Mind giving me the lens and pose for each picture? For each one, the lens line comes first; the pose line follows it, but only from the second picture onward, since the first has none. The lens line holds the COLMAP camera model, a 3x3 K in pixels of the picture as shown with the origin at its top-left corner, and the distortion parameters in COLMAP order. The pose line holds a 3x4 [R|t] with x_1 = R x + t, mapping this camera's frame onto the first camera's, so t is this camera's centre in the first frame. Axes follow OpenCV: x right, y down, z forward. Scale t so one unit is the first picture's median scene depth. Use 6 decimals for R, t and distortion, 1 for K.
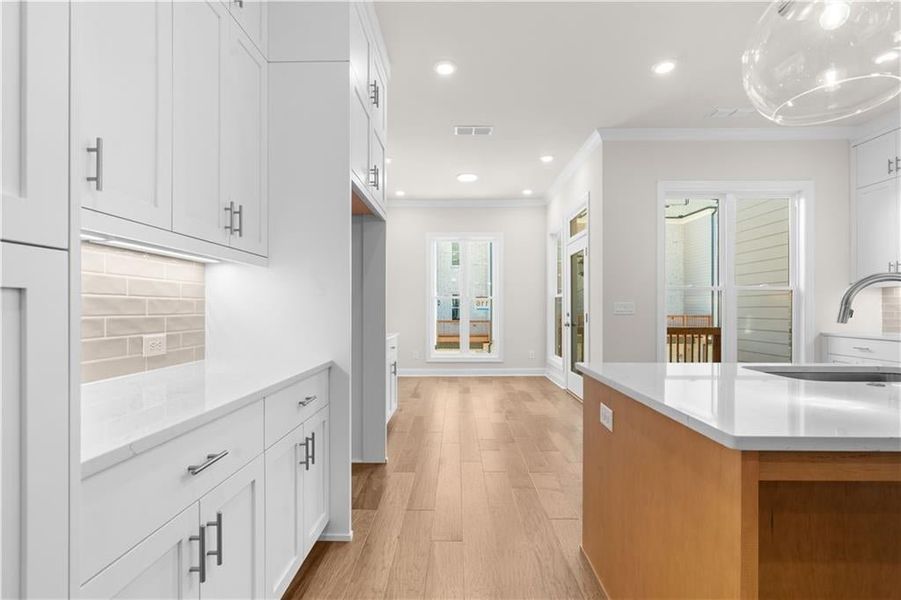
lens RADIAL K [[404.8, 0, 448.8], [0, 404.8, 311.6], [0, 0, 1]] dist [-0.007385, 0.001792]
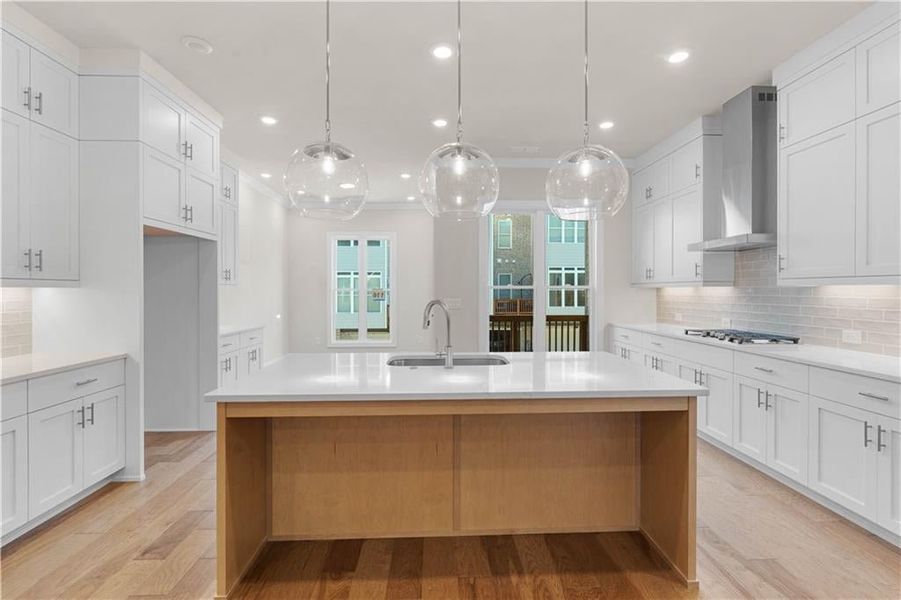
lens RADIAL K [[404.8, 0, 449.5], [0, 404.8, 293.4], [0, 0, 1]] dist [-0.007385, 0.001792]
pose [[0.998304, -0.001372, 0.058199, 0.396092], [0.001283, 0.999998, 0.001574, -0.046784], [-0.058201, -0.001497, 0.998304, -0.246161]]
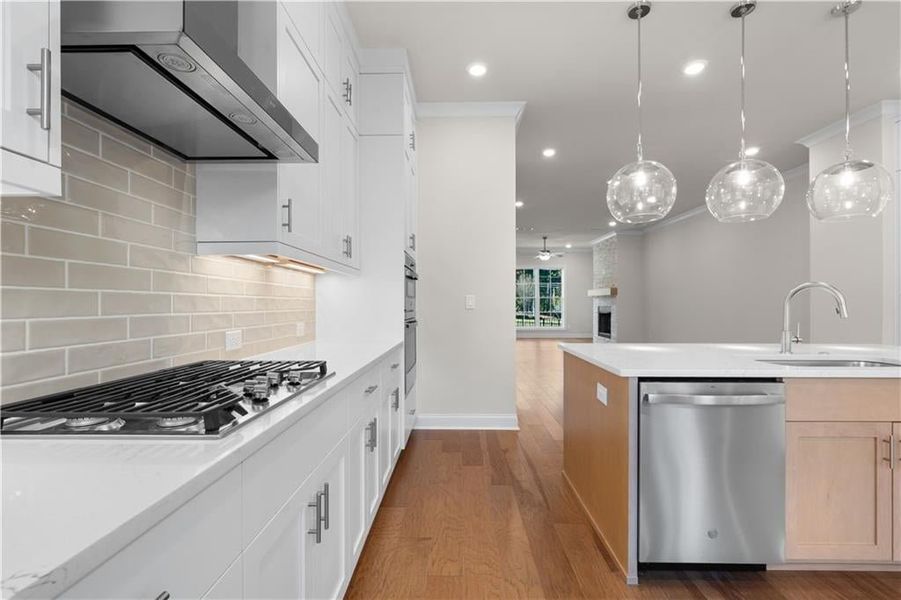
lens RADIAL K [[404.8, 0, 454.1], [0, 404.8, 302.0], [0, 0, 1]] dist [-0.007385, 0.001792]
pose [[-0.999999, 0.000313, -0.001517, 0.911666], [0.000309, 0.999996, 0.002774, -0.011612], [0.001518, 0.002773, -0.999995, 0.935248]]
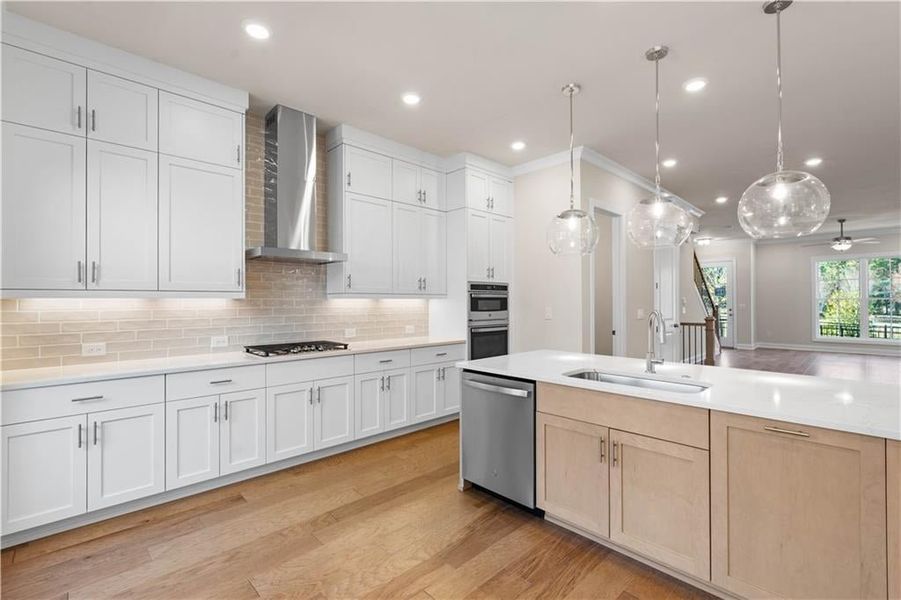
lens RADIAL K [[404.8, 0, 453.1], [0, 404.8, 295.6], [0, 0, 1]] dist [-0.007385, 0.001792]
pose [[-0.710609, 0.011528, 0.703492, 0.195042], [0.007184, 0.999933, -0.009129, -0.056080], [-0.703550, -0.001434, -0.710644, 1.039036]]
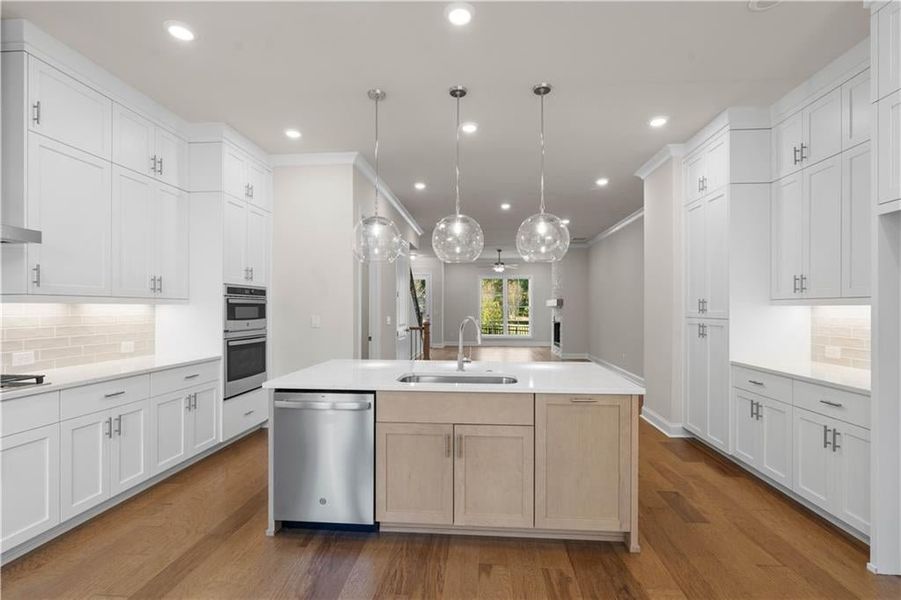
lens RADIAL K [[404.8, 0, 454.7], [0, 404.8, 307.7], [0, 0, 1]] dist [-0.007385, 0.001792]
pose [[-0.998610, -0.000167, 0.052707, 0.400150], [0.000136, 0.999983, 0.005744, -0.055830], [-0.052707, 0.005743, -0.998593, 1.098556]]
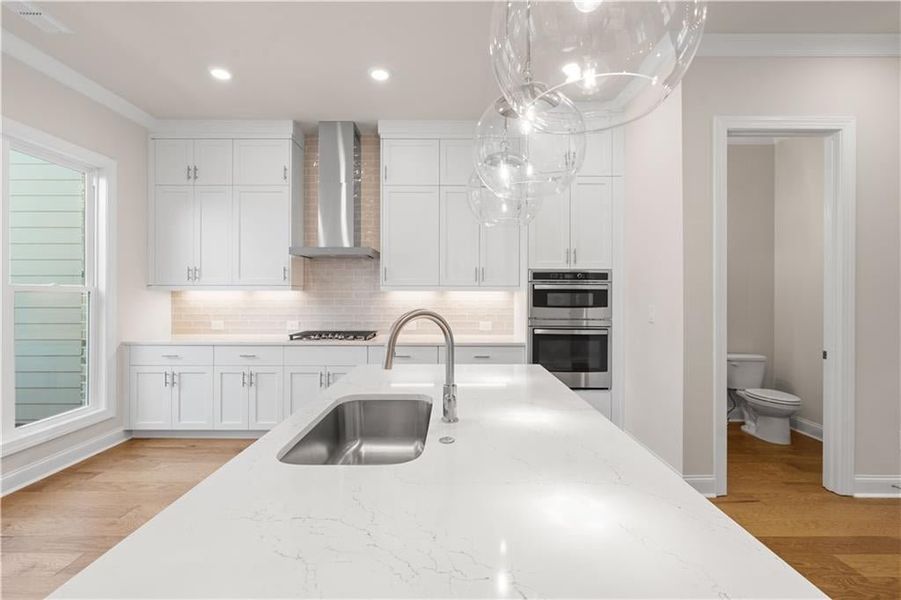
lens RADIAL K [[404.8, 0, 452.4], [0, 404.8, 293.4], [0, 0, 1]] dist [-0.007385, 0.001792]
pose [[-0.021433, 0.003272, 0.999765, 0.063555], [0.004288, 0.999986, -0.003181, -0.049641], [-0.999761, 0.004218, -0.021447, 0.356358]]
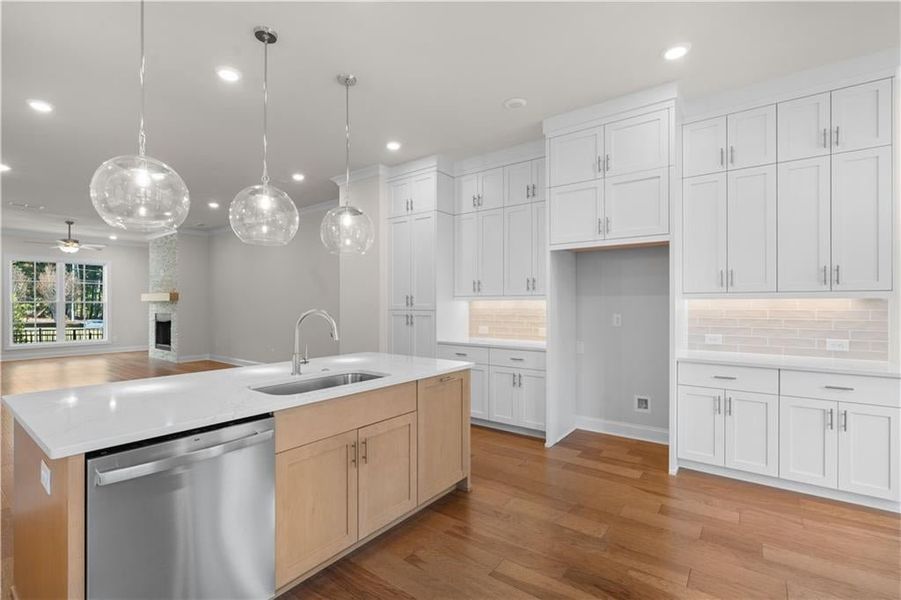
lens RADIAL K [[404.8, 0, 449.7], [0, 404.8, 302.7], [0, 0, 1]] dist [-0.007385, 0.001792]
pose [[-0.585457, -0.002835, -0.810699, 0.800521], [-0.004114, 0.999991, -0.000526, -0.047909], [0.810693, 0.003027, -0.585463, 0.913774]]
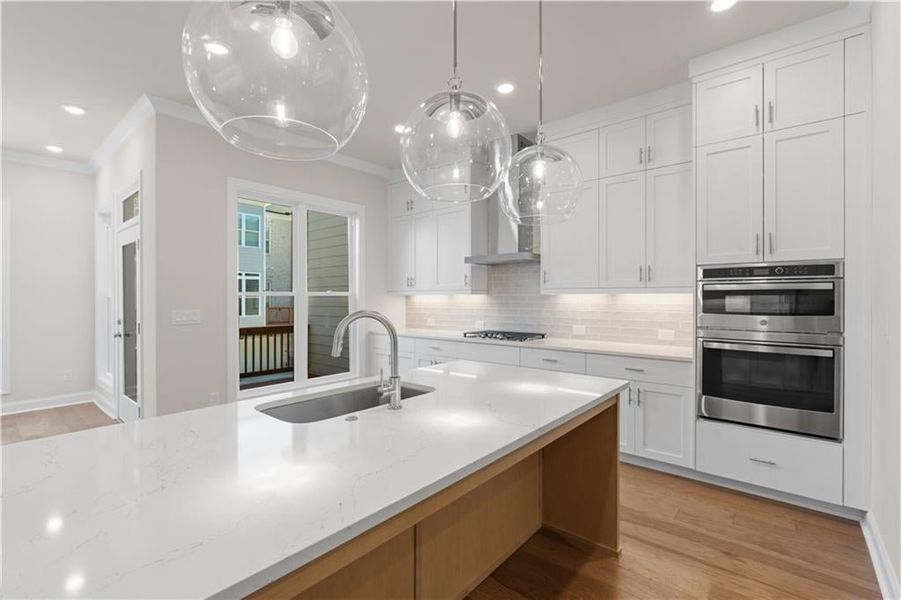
lens RADIAL K [[404.8, 0, 448.1], [0, 404.8, 297.6], [0, 0, 1]] dist [-0.007385, 0.001792]
pose [[0.633663, 0.002151, 0.773606, 0.137780], [0.003460, 0.999978, -0.005615, -0.045993], [-0.773601, 0.006235, 0.633642, 0.041699]]
